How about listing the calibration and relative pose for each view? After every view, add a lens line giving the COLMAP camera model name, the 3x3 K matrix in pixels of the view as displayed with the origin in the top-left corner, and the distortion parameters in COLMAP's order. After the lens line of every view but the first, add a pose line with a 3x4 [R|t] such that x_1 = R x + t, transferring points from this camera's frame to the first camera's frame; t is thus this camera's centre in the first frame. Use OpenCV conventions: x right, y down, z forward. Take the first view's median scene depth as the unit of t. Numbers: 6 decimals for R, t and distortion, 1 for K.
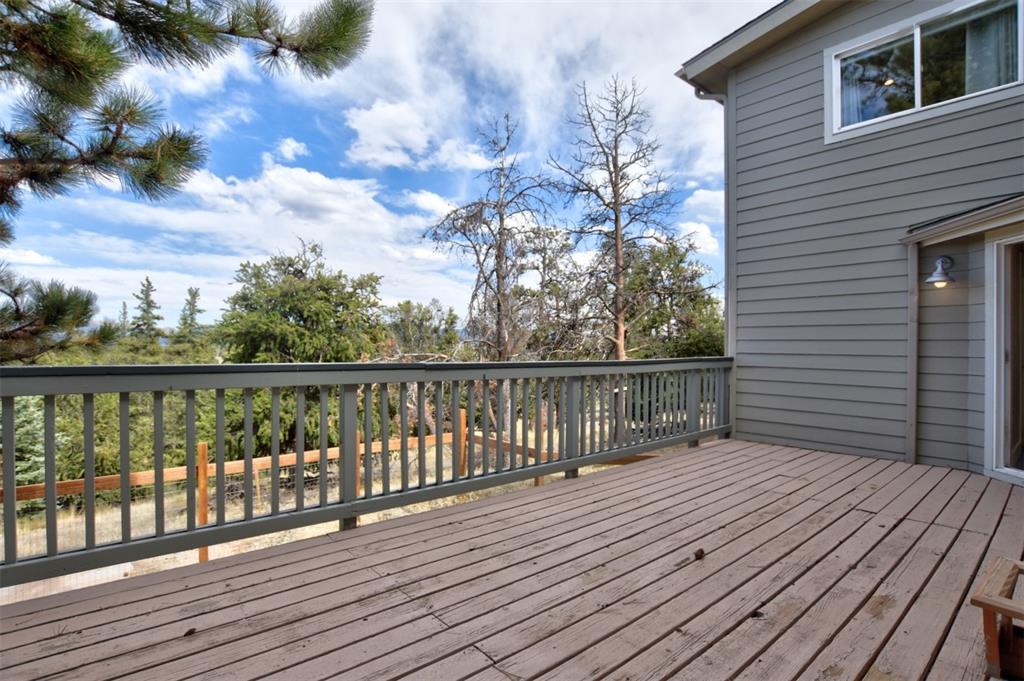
lens RADIAL K [[491.6, 0, 505.4], [0, 491.6, 345.2], [0, 0, 1]] dist [-0.026609, 0.000565]
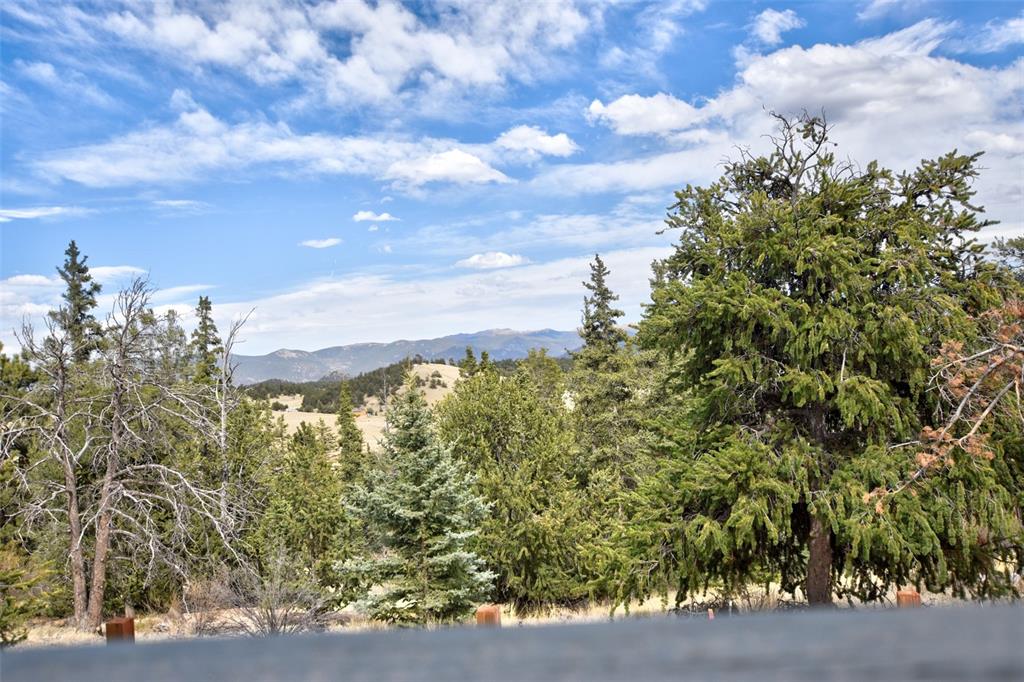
lens RADIAL K [[853.4, 0, 501.5], [0, 853.4, 345.9], [0, 0, 1]] dist [0.016060, 0.009032]
pose [[0.705759, -0.085370, -0.703290, -0.039306], [0.096412, 0.995051, -0.024036, 0.001817], [0.701862, -0.050842, 0.710497, 0.199466]]
